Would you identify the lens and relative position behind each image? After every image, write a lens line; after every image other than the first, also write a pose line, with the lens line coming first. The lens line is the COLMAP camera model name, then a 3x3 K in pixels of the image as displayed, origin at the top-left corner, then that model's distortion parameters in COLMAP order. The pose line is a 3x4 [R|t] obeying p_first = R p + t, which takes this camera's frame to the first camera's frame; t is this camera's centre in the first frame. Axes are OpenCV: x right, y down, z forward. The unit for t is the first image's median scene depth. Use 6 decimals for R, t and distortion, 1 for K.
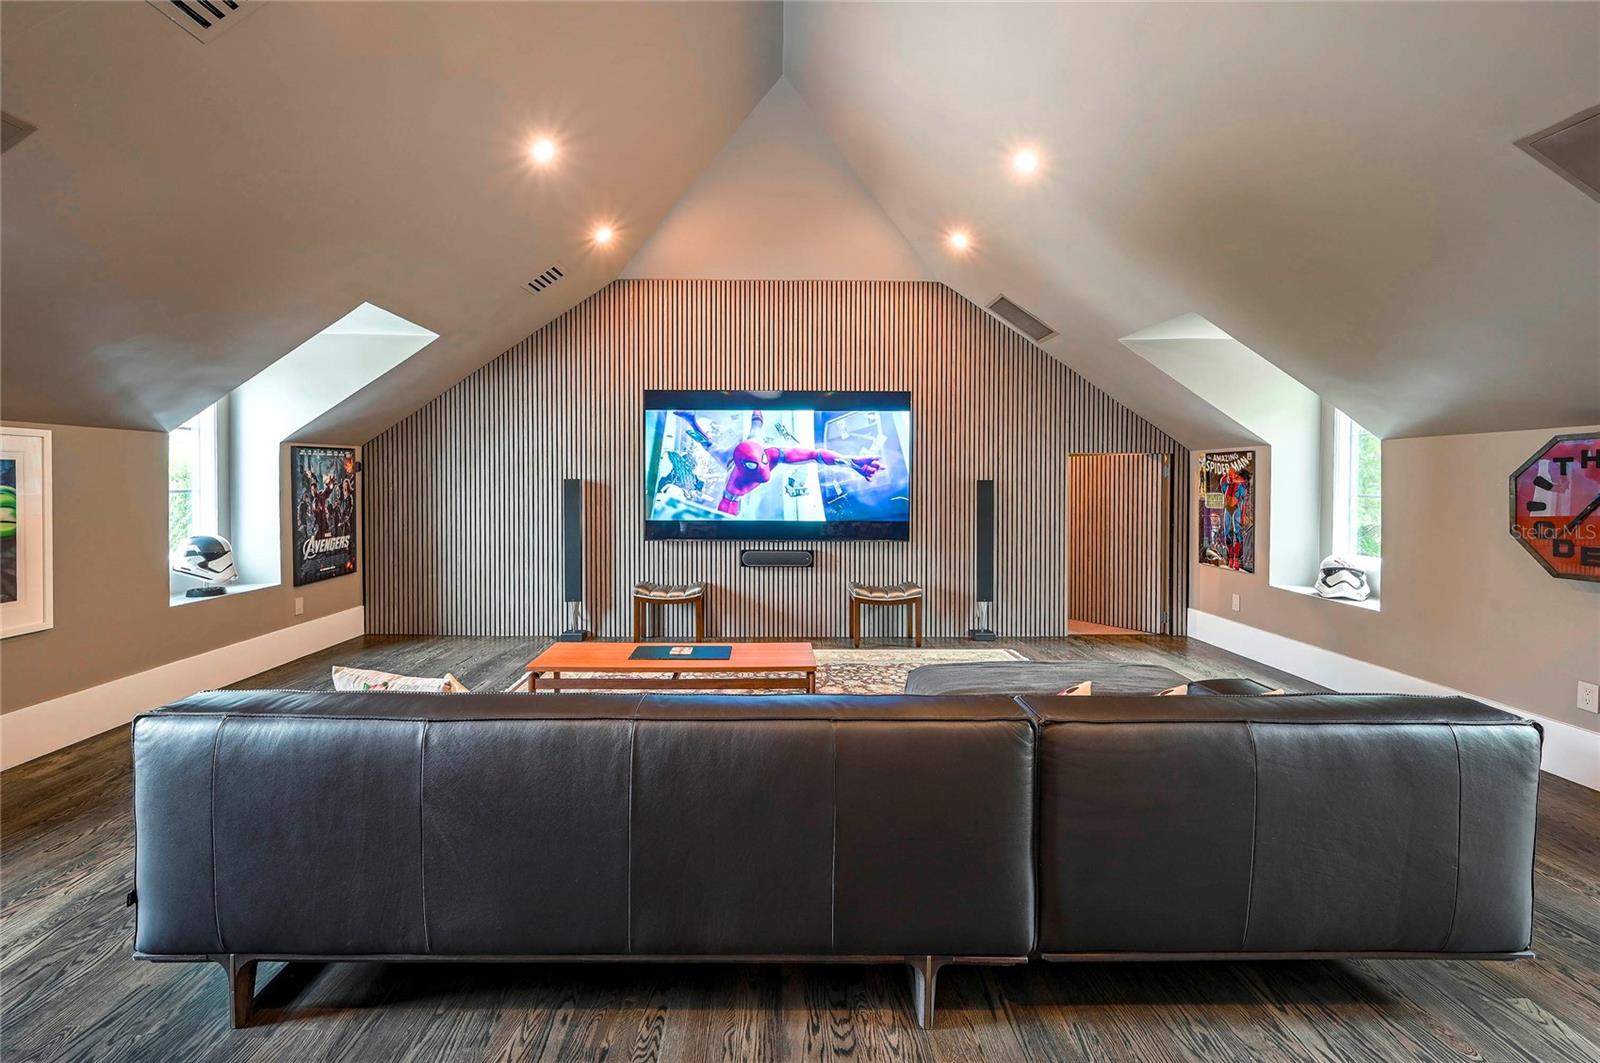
lens RADIAL K [[693.3, 0, 856.6], [0, 693.3, 491.6], [0, 0, 1]] dist [-0.002577, 0.000582]
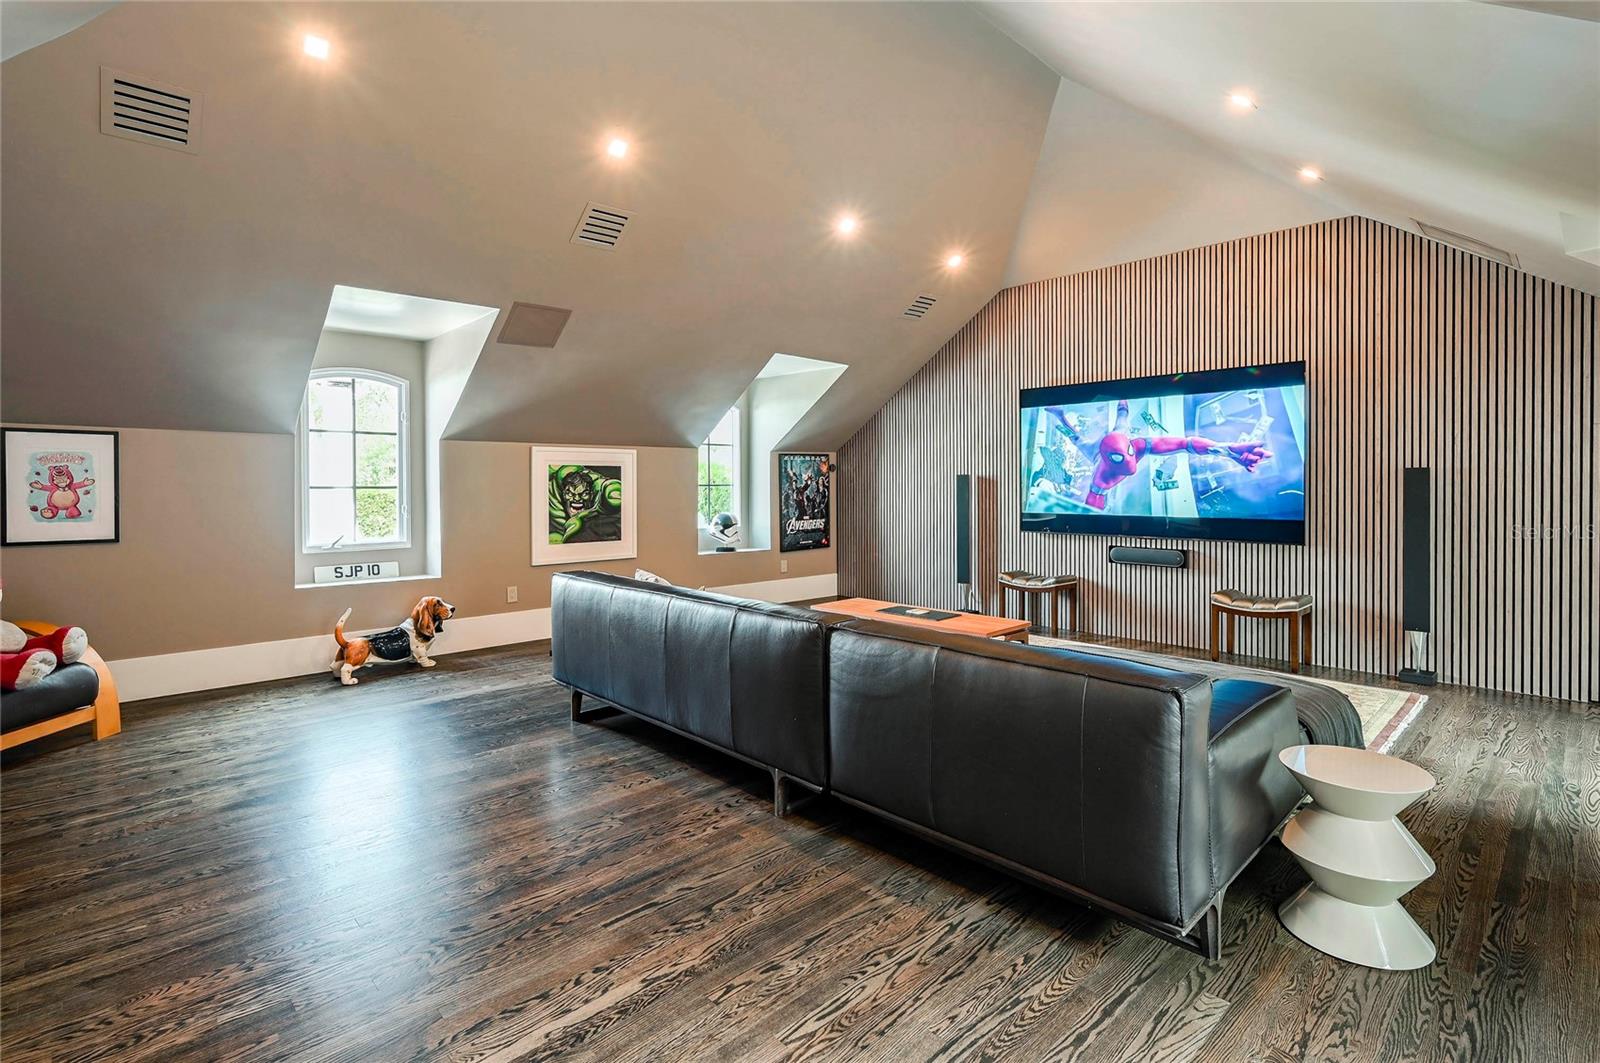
lens RADIAL K [[795.4, 0, 855.0], [0, 795.4, 489.3], [0, 0, 1]] dist [-0.001007, 0.000377]
pose [[0.698711, -0.002346, -0.715401, 0.386032], [-0.003596, 0.999970, -0.006792, 0.014966], [0.715395, 0.007318, 0.698682, -0.030762]]
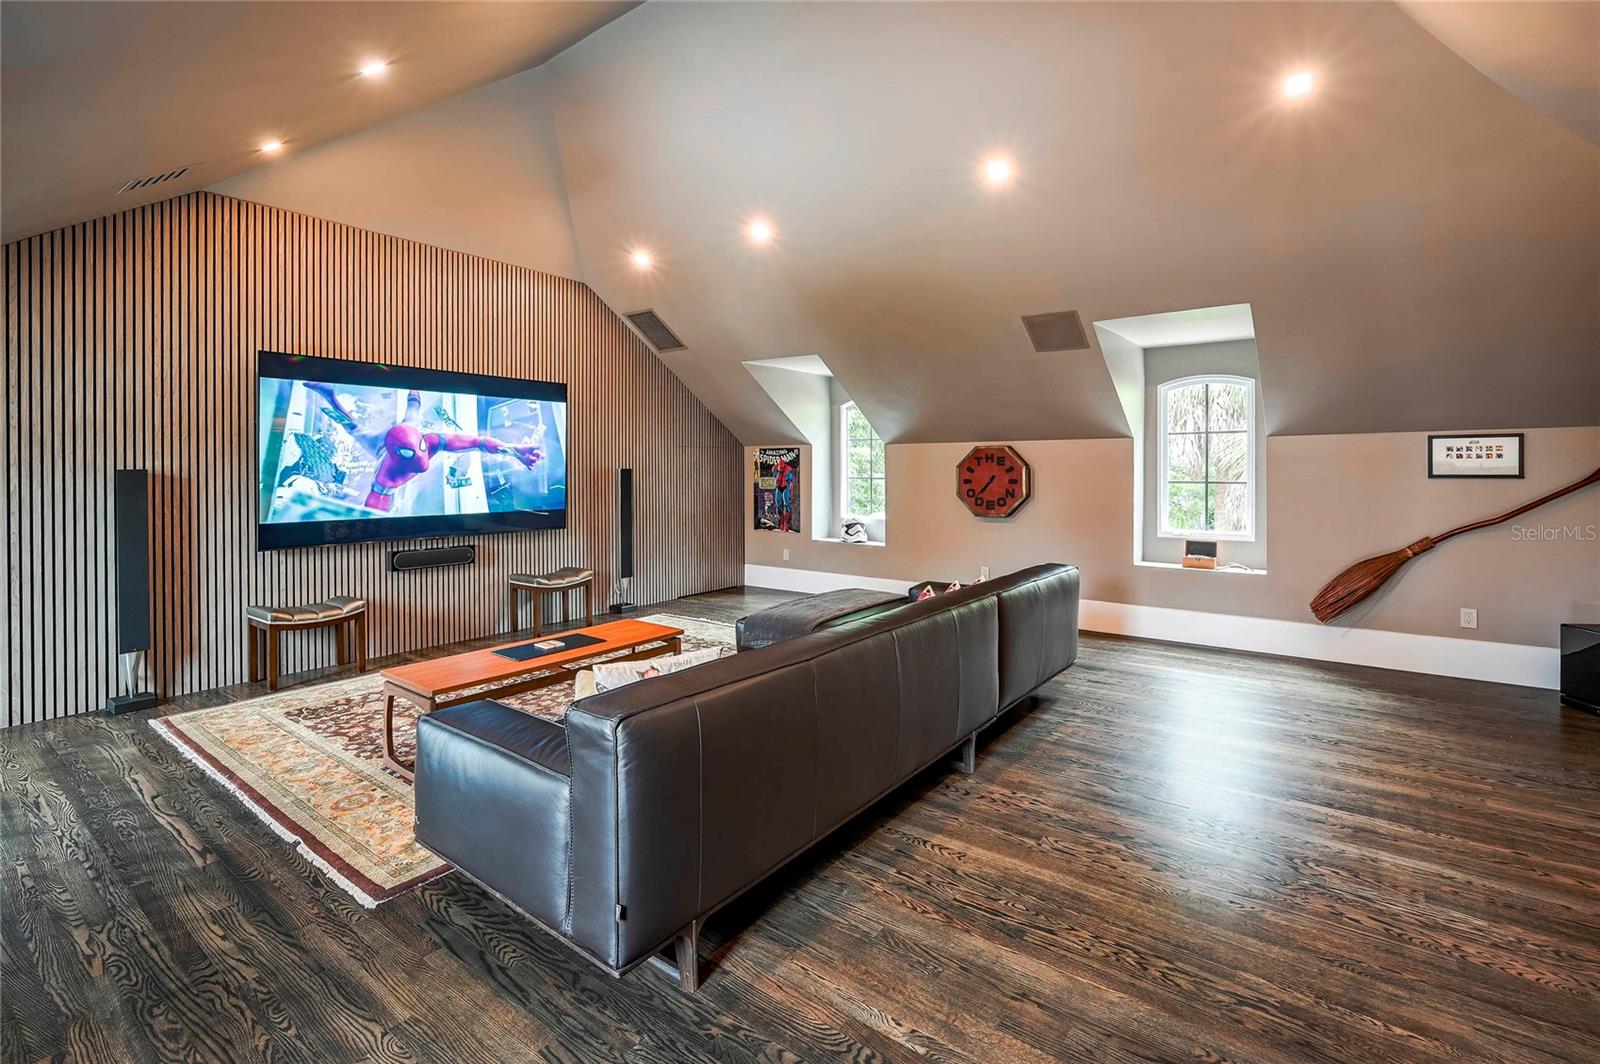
lens RADIAL K [[693.3, 0, 824.3], [0, 693.3, 471.8], [0, 0, 1]] dist [-0.002577, 0.000582]
pose [[0.618719, -0.006791, 0.785583, -0.513470], [0.013656, 0.999905, -0.002112, -0.005242], [-0.785494, 0.012035, 0.618752, 0.056276]]
